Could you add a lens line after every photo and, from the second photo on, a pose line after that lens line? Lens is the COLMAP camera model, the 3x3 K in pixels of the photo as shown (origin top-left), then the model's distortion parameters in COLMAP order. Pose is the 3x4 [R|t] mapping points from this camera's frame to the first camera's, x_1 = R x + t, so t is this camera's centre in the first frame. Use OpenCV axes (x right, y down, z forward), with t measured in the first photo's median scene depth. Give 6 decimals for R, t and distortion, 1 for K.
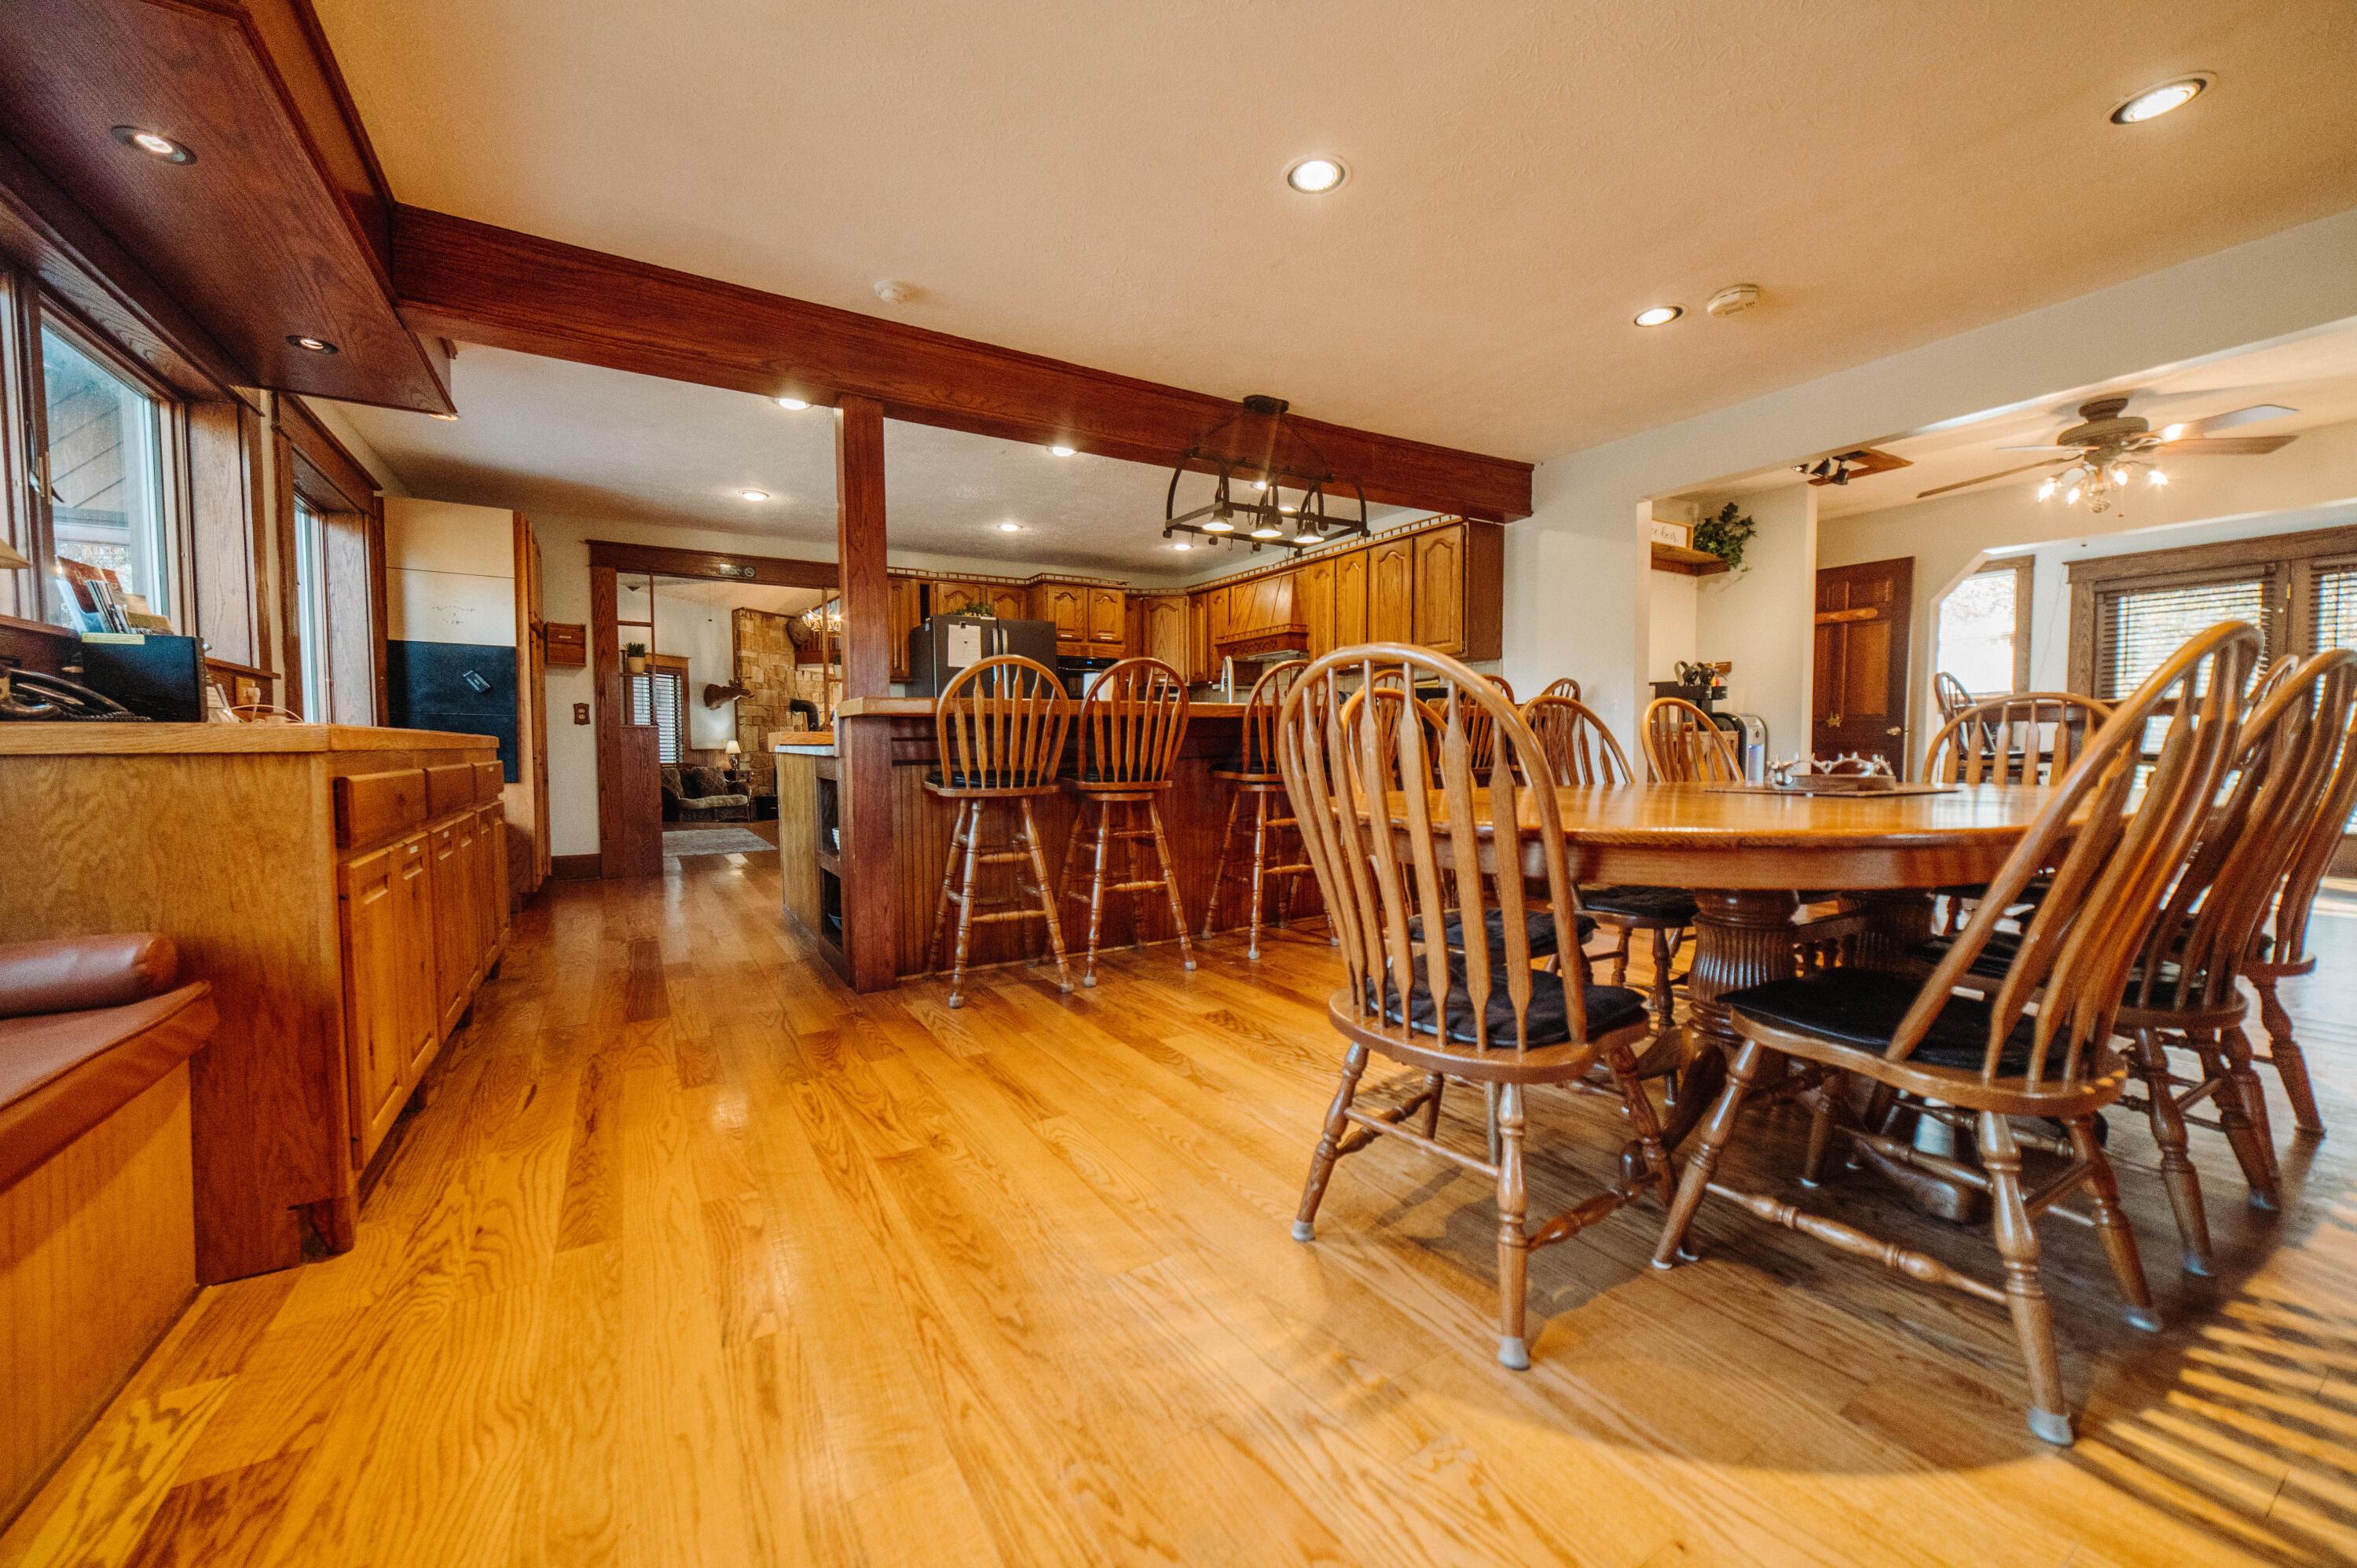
lens RADIAL K [[887.9, 0, 1178.5], [0, 887.9, 784.0], [0, 0, 1]] dist [0.001911, 0.000325]
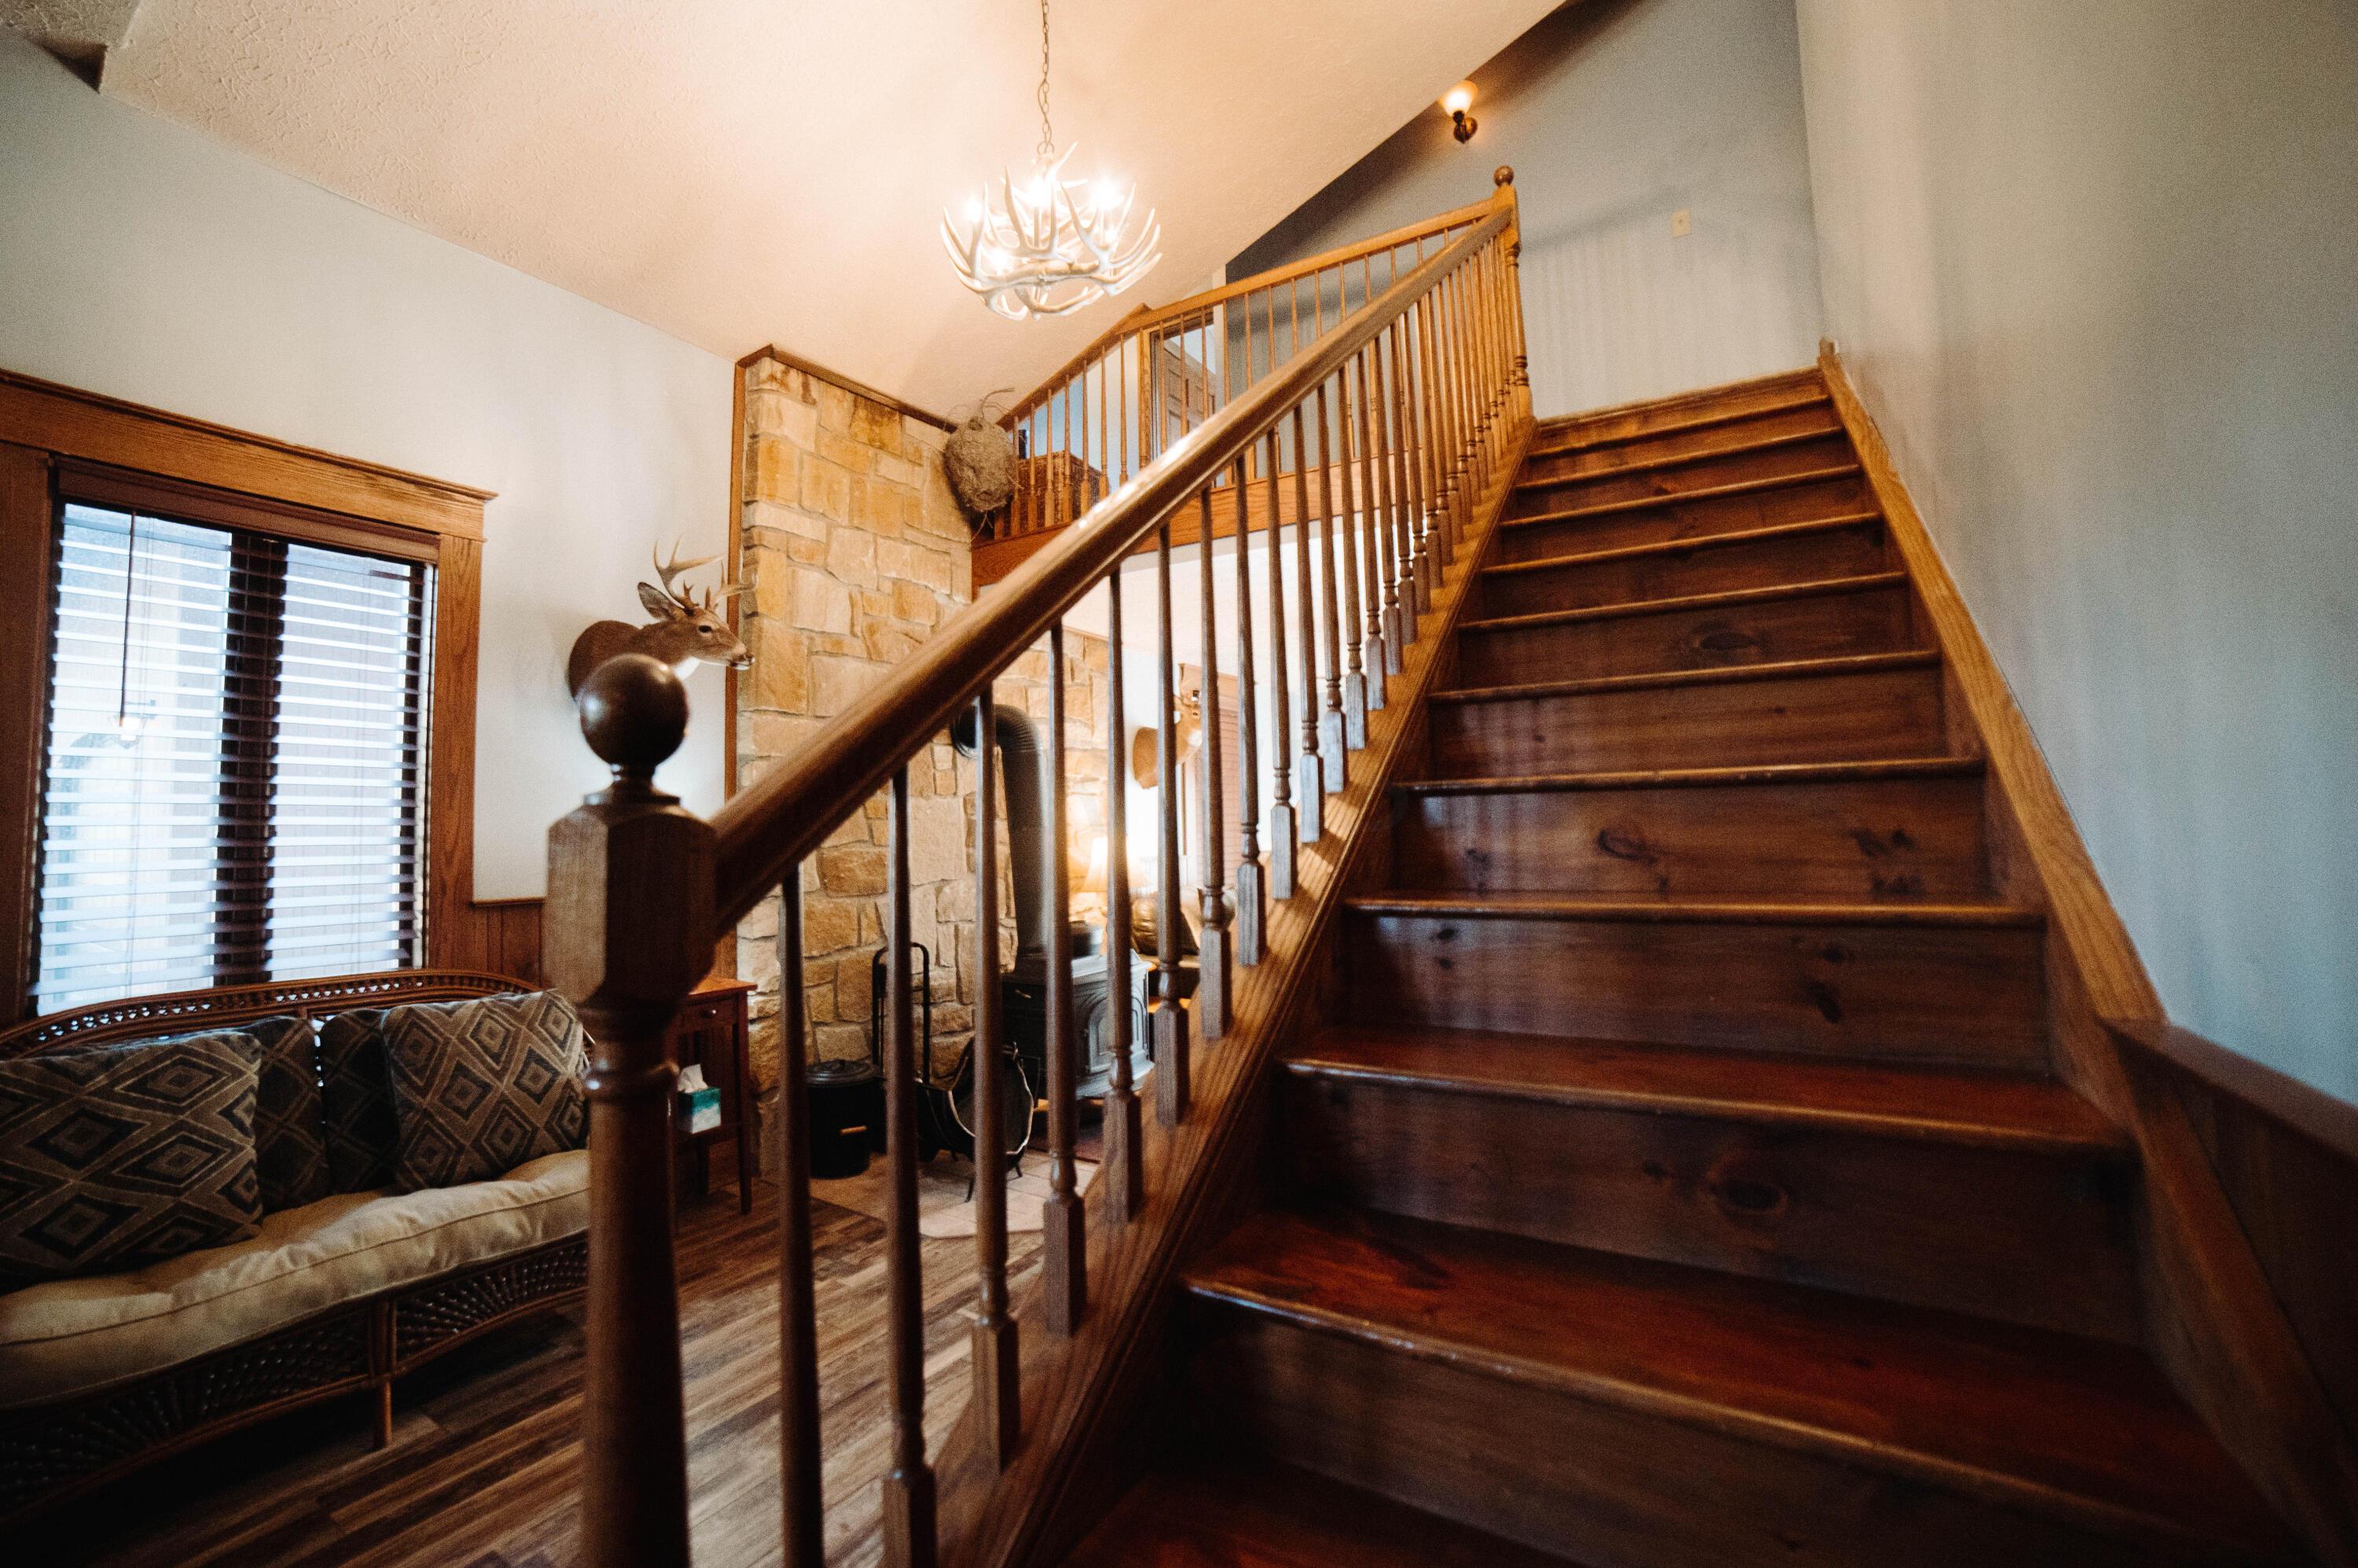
lens RADIAL K [[978.4, 0, 1169.6], [0, 978.4, 768.8], [0, 0, 1]] dist [-0.075220, 0.024468]
pose [[0.952813, -0.028142, -0.302251, -0.581594], [-0.002205, 0.995025, -0.099597, -0.090575], [0.303551, 0.095564, 0.948011, 1.535814]]
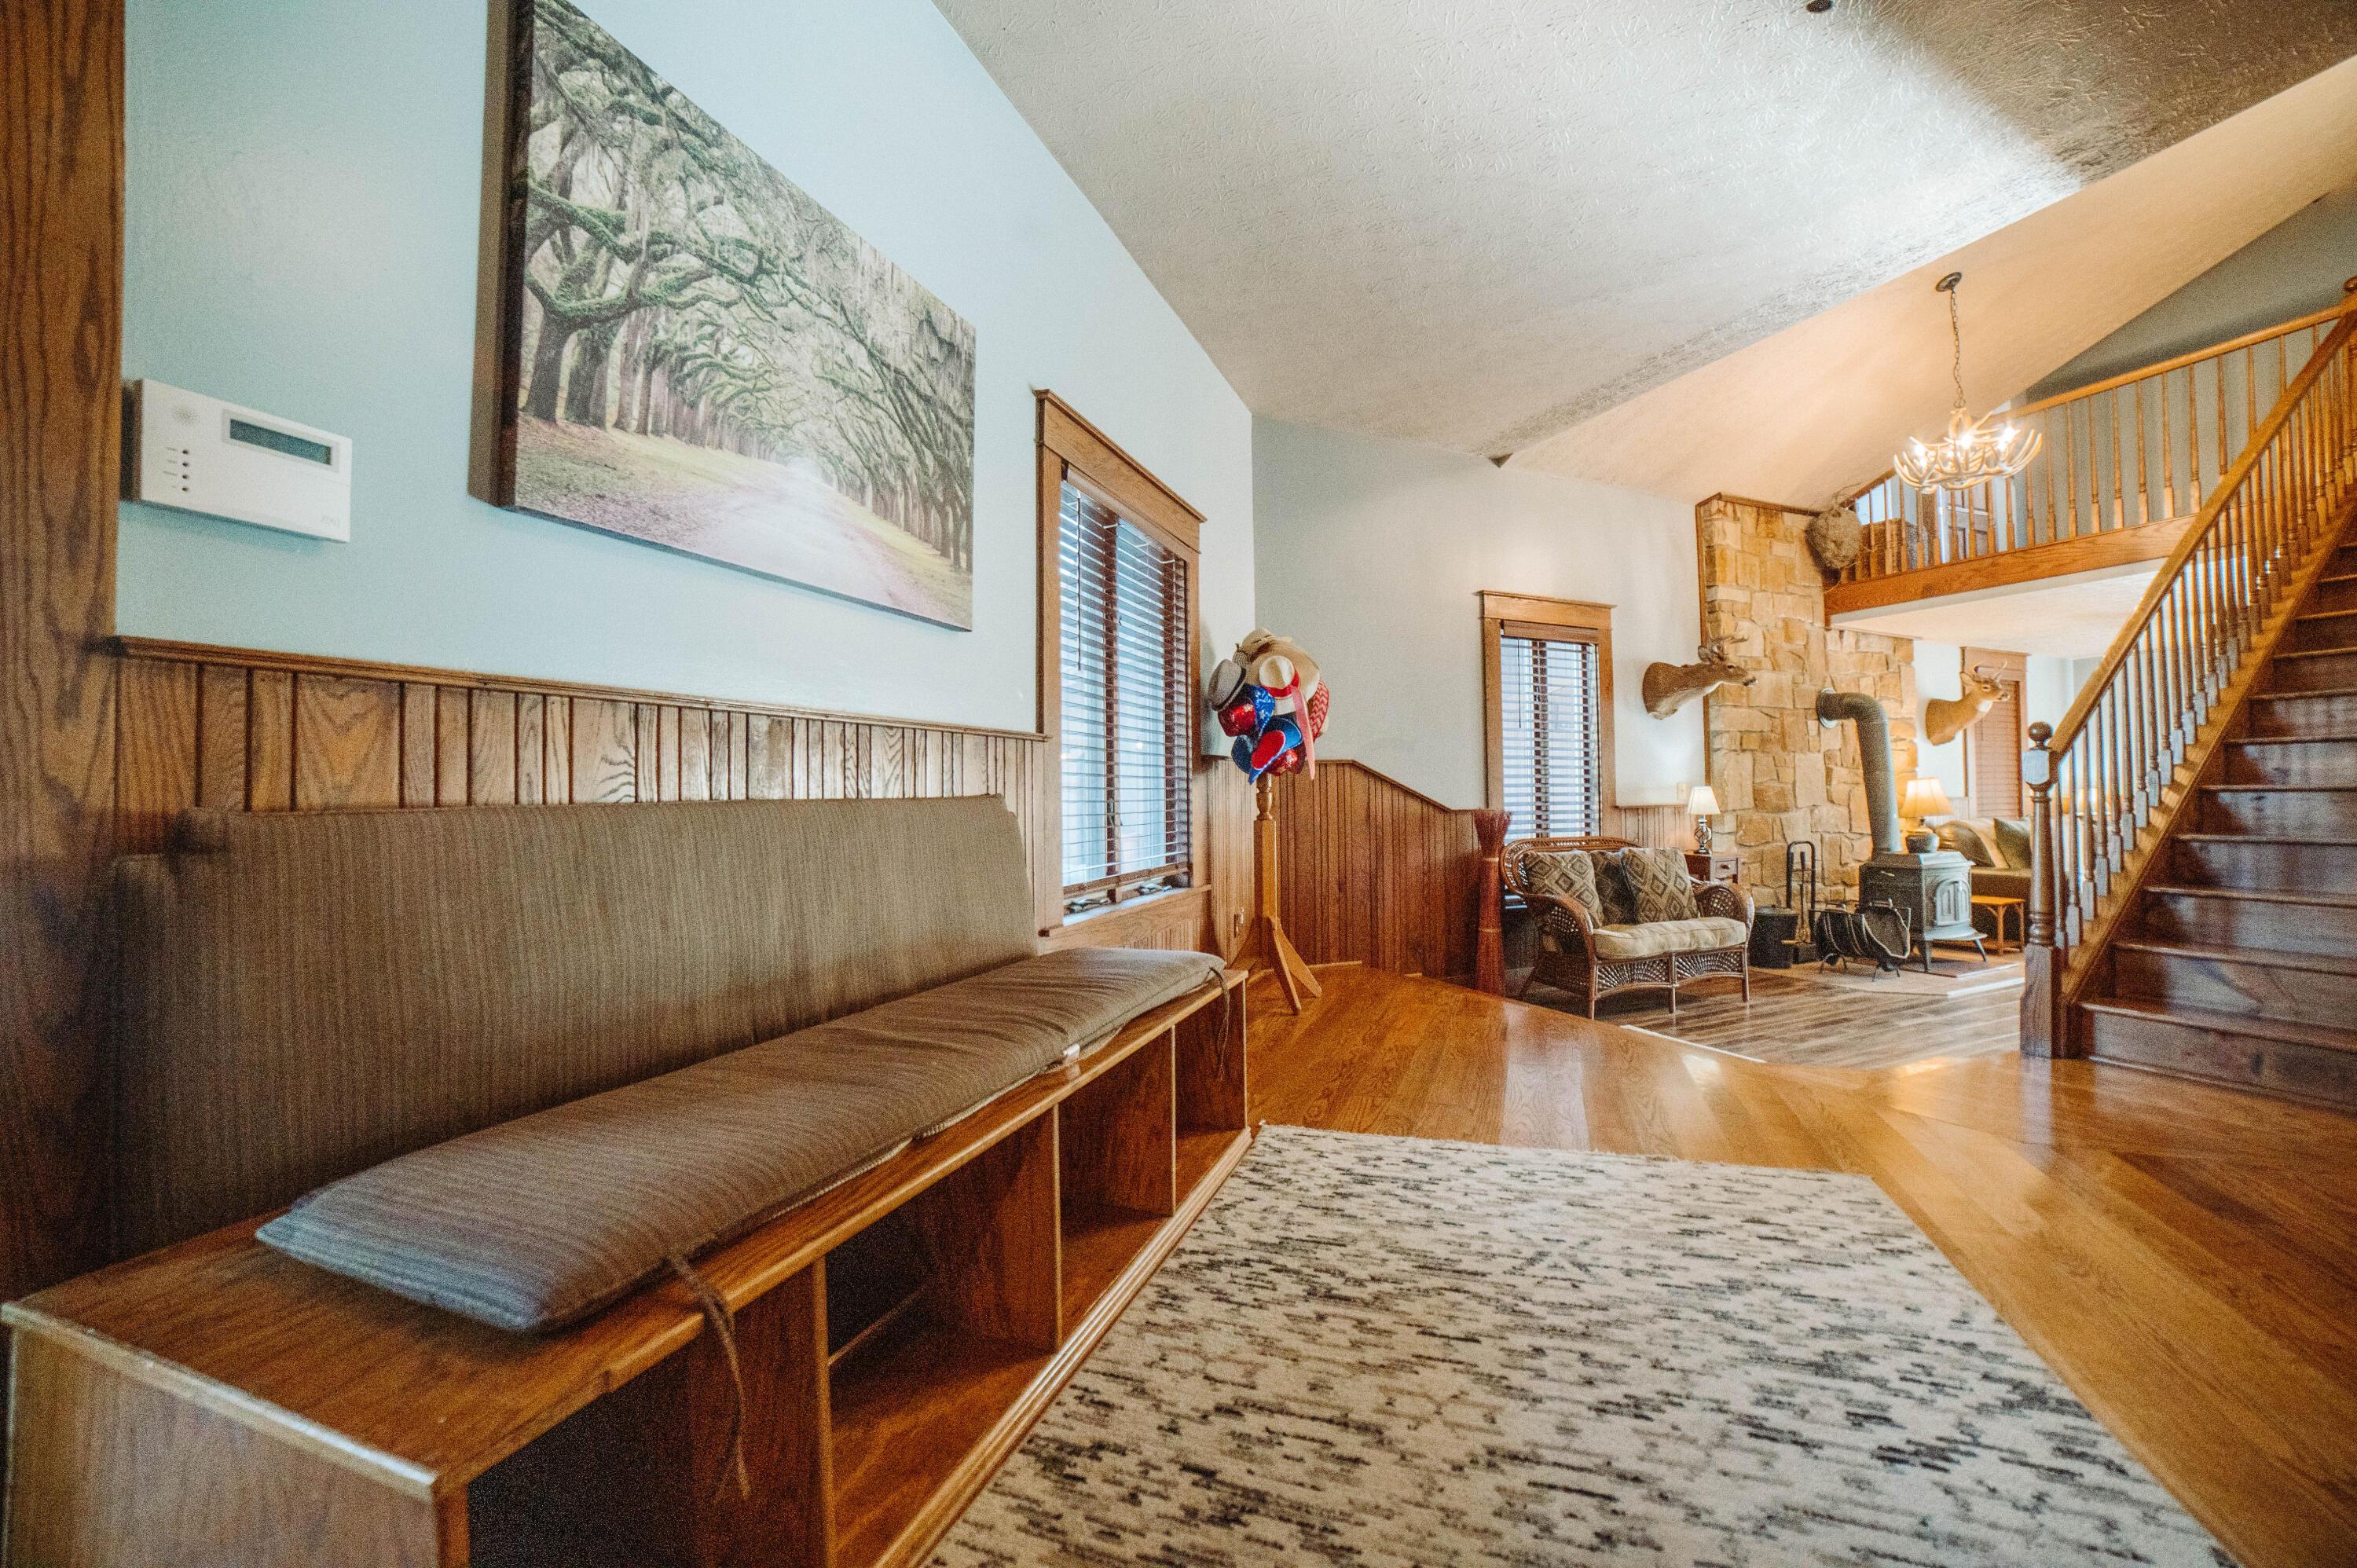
lens RADIAL K [[966.8, 0, 1227.5], [0, 966.8, 782.3], [0, 0, 1]] dist [-0.081289, 0.043439]
pose [[0.646926, -0.012403, -0.762452, -0.564507], [-0.026607, 0.998892, -0.038824, -0.049905], [0.762089, 0.045403, 0.645879, 0.988535]]
